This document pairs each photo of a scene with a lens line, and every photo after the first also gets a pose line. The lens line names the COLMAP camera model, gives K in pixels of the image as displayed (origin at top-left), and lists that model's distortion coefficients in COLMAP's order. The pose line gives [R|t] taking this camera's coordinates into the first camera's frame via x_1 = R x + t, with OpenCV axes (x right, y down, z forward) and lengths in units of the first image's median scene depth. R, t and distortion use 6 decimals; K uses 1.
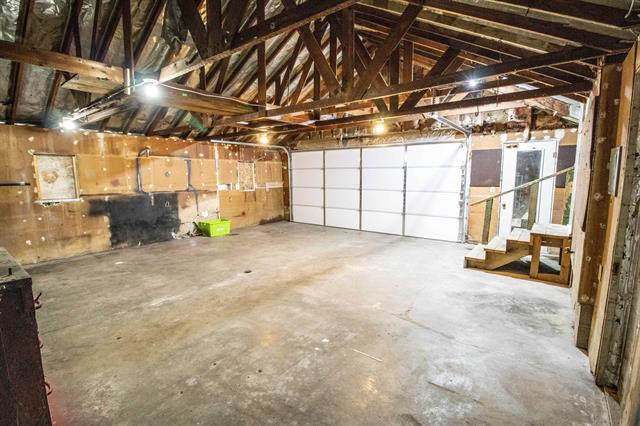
lens RADIAL K [[302.8, 0, 320.0], [0, 302.8, 213.0], [0, 0, 1]] dist [-0.011672, 0.000001]
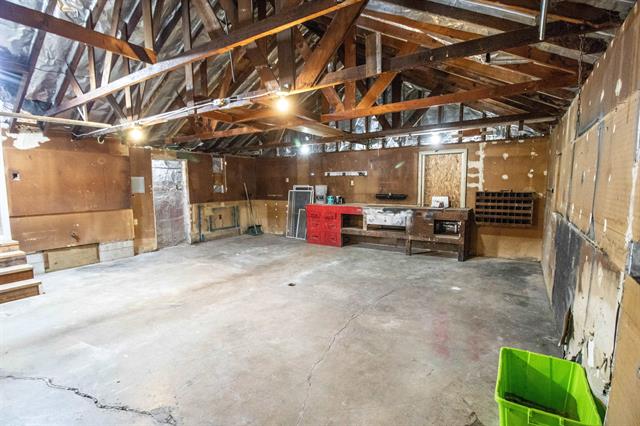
lens RADIAL K [[302.8, 0, 320.0], [0, 302.8, 213.0], [0, 0, 1]] dist [-0.011672, 0.000001]
pose [[-0.996819, 0.019097, -0.077373, -0.277800], [0.001589, 0.975432, 0.220293, -0.256001], [0.079679, 0.219470, -0.972360, 2.033258]]
